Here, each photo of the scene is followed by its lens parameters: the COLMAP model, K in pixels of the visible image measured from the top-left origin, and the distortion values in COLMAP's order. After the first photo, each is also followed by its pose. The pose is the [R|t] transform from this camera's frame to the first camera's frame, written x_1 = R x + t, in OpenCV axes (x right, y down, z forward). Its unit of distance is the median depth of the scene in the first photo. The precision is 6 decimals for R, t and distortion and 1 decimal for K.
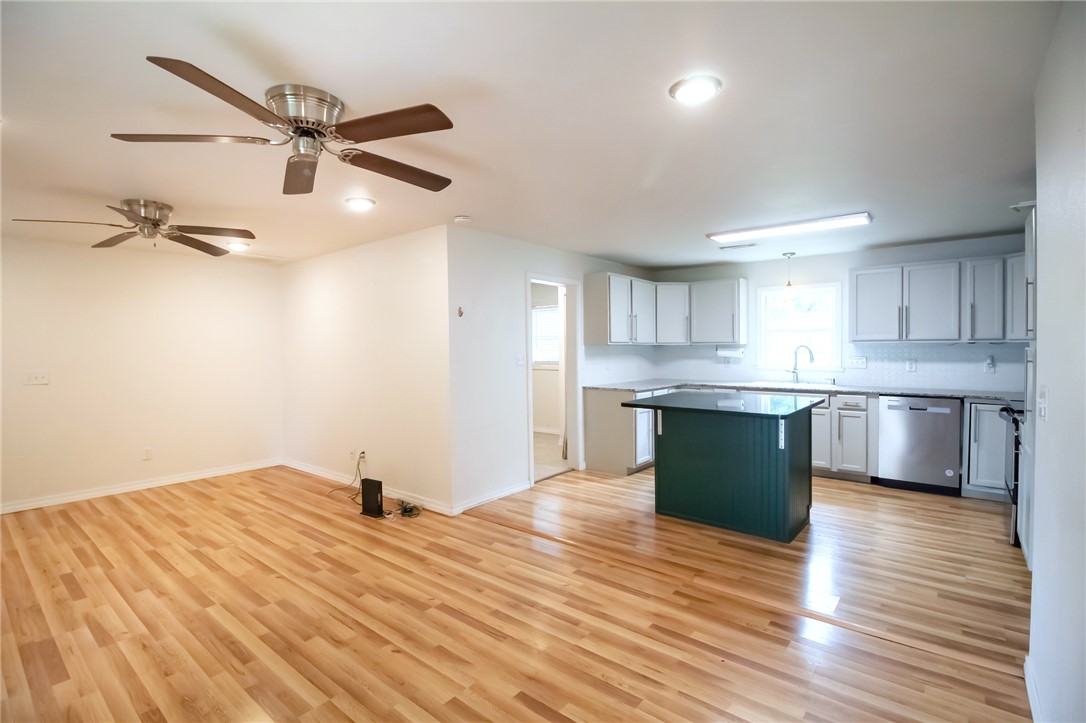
lens RADIAL K [[504.2, 0, 548.3], [0, 504.2, 359.5], [0, 0, 1]] dist [-0.005620, -0.010339]
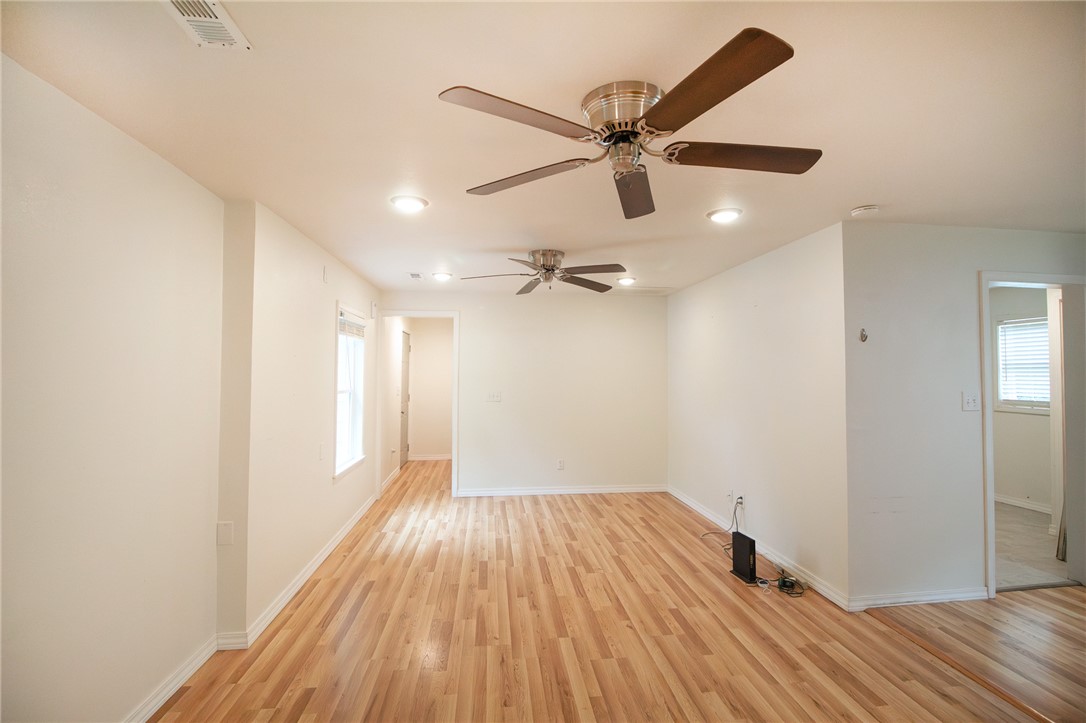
lens RADIAL K [[504.2, 0, 547.9], [0, 504.2, 358.3], [0, 0, 1]] dist [-0.005620, -0.010339]
pose [[0.714207, -0.005712, -0.699911, 0.010692], [-0.027549, 0.998962, -0.036265, -0.021433], [0.699392, 0.045183, 0.713308, 0.151178]]
